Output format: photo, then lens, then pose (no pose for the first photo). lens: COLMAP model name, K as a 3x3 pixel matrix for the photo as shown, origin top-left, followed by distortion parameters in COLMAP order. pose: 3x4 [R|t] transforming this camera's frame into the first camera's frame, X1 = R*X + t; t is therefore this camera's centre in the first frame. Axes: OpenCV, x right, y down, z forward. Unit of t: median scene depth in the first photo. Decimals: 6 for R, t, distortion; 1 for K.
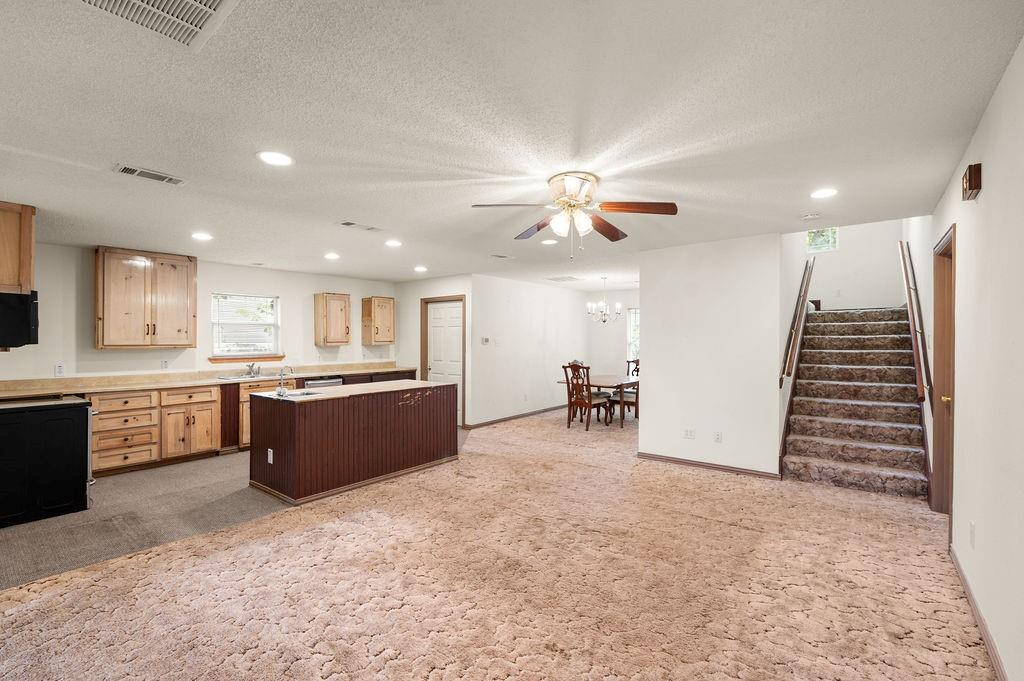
lens RADIAL K [[460.3, 0, 515.2], [0, 460.3, 339.2], [0, 0, 1]] dist [-0.005537, 0.001580]
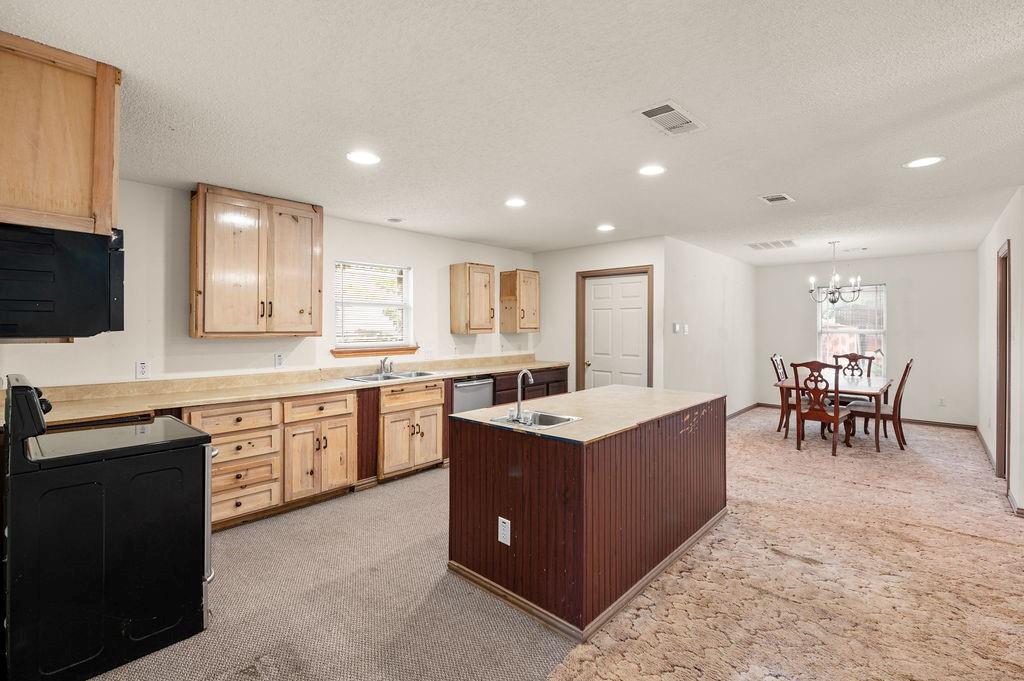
lens RADIAL K [[460.3, 0, 513.8], [0, 460.3, 326.4], [0, 0, 1]] dist [-0.005537, 0.001580]
pose [[0.997678, 0.004122, -0.067988, -0.381314], [-0.004095, 0.999991, 0.000546, 0.002280], [0.067989, -0.000266, 0.997686, 0.344680]]
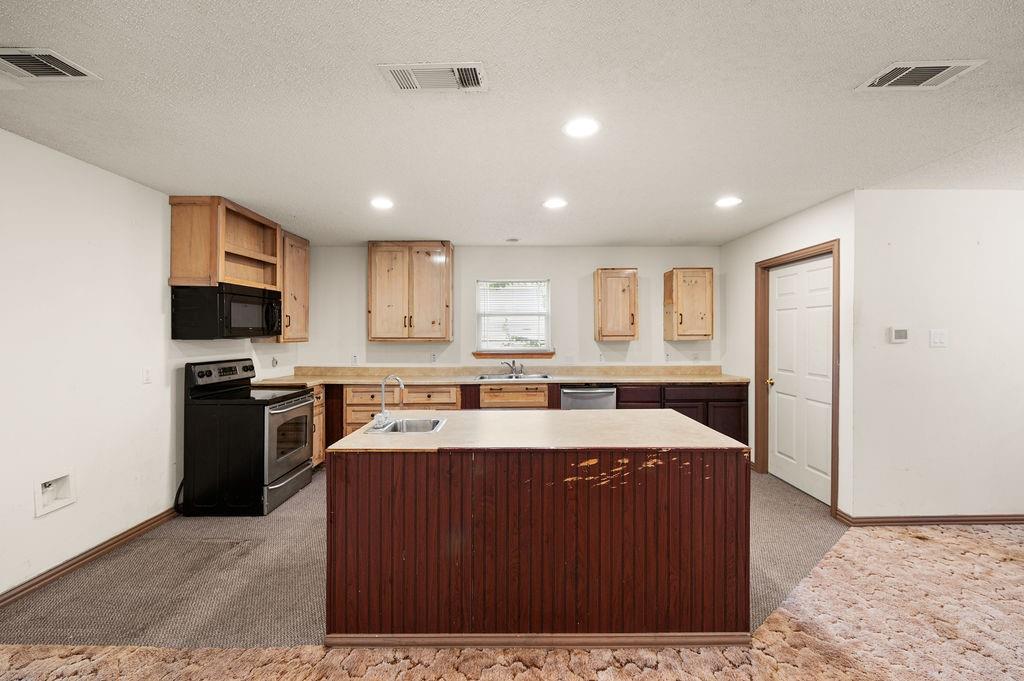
lens RADIAL K [[411.3, 0, 515.2], [0, 411.3, 333.8], [0, 0, 1]] dist [-0.003487, -0.000658]
pose [[0.625826, 0.004990, -0.779947, 0.019706], [-0.000612, 0.999982, 0.005907, -0.000733], [0.779963, -0.003220, 0.625818, 0.638203]]
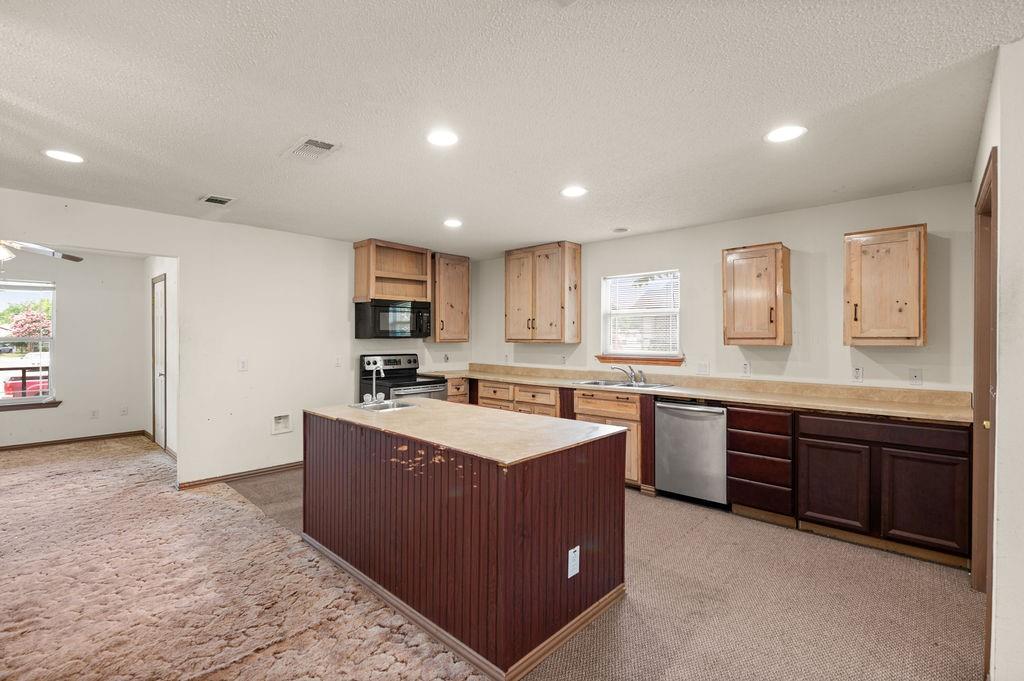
lens RADIAL K [[460.3, 0, 511.8], [0, 460.3, 338.8], [0, 0, 1]] dist [-0.005537, 0.001580]
pose [[-0.081296, 0.007800, -0.996659, 0.211507], [-0.000742, 0.999969, 0.007886, 0.003674], [0.996690, 0.001381, -0.081288, 1.042770]]
